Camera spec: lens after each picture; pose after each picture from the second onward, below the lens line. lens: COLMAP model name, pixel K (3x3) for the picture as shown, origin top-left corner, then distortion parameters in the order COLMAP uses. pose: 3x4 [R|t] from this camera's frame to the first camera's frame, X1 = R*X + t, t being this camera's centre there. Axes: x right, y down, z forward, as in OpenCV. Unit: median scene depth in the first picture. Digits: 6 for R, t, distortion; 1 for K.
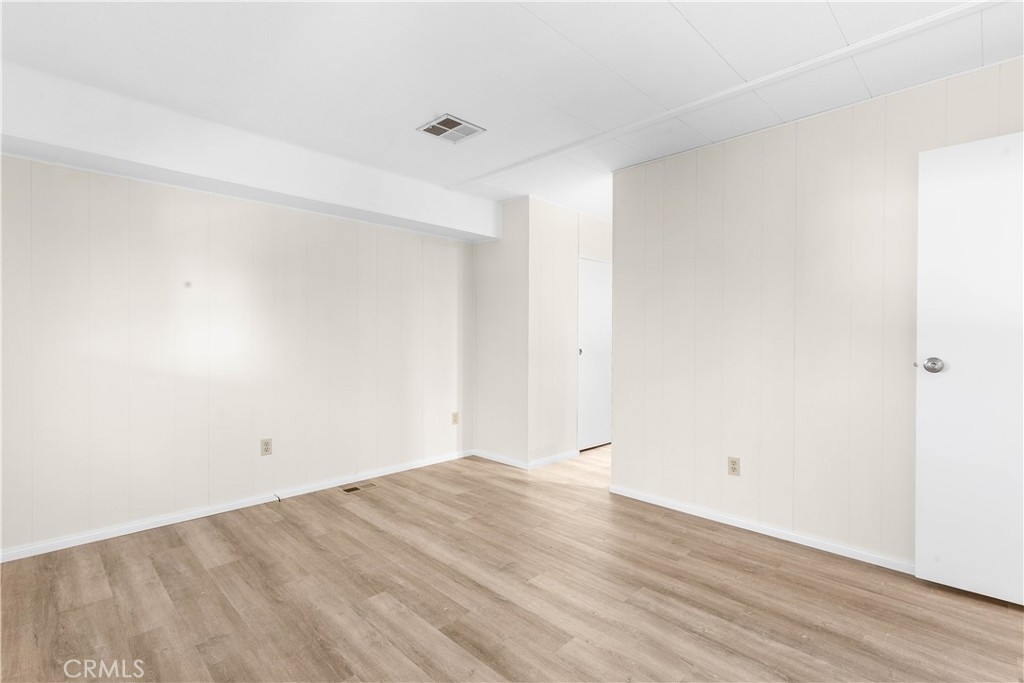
lens RADIAL K [[480.8, 0, 509.8], [0, 480.8, 343.5], [0, 0, 1]] dist [0.000132, 0.000253]
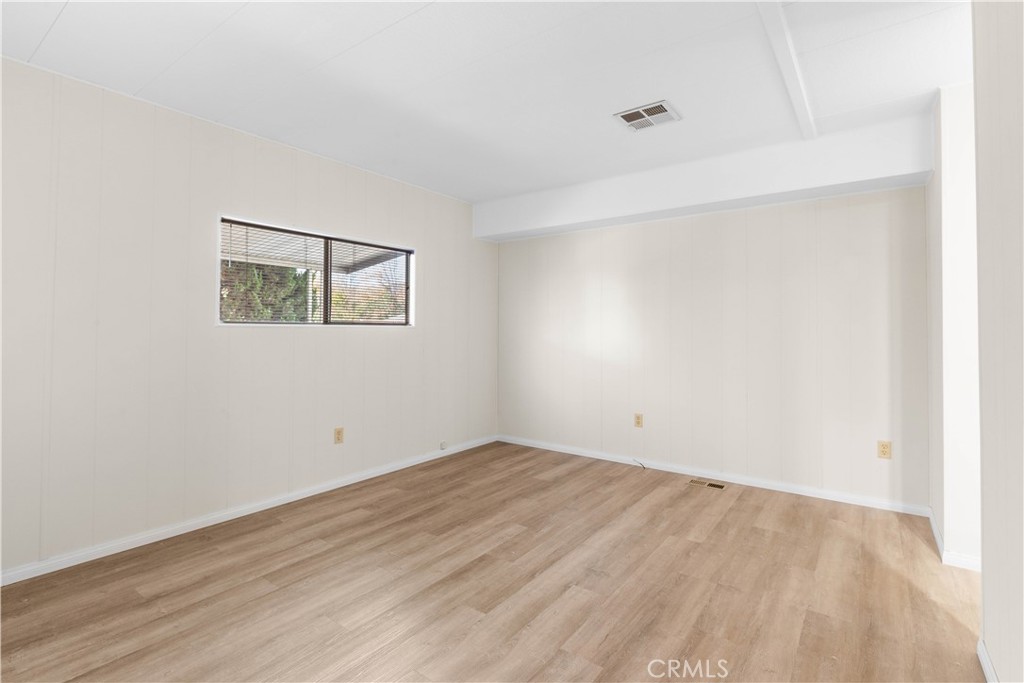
lens RADIAL K [[480.8, 0, 509.8], [0, 480.8, 343.5], [0, 0, 1]] dist [0.000132, 0.000253]
pose [[0.144883, 0.031346, -0.988952, 0.745555], [-0.016690, 0.999433, 0.029233, -0.014104], [0.989308, 0.012271, 0.145324, 0.562185]]
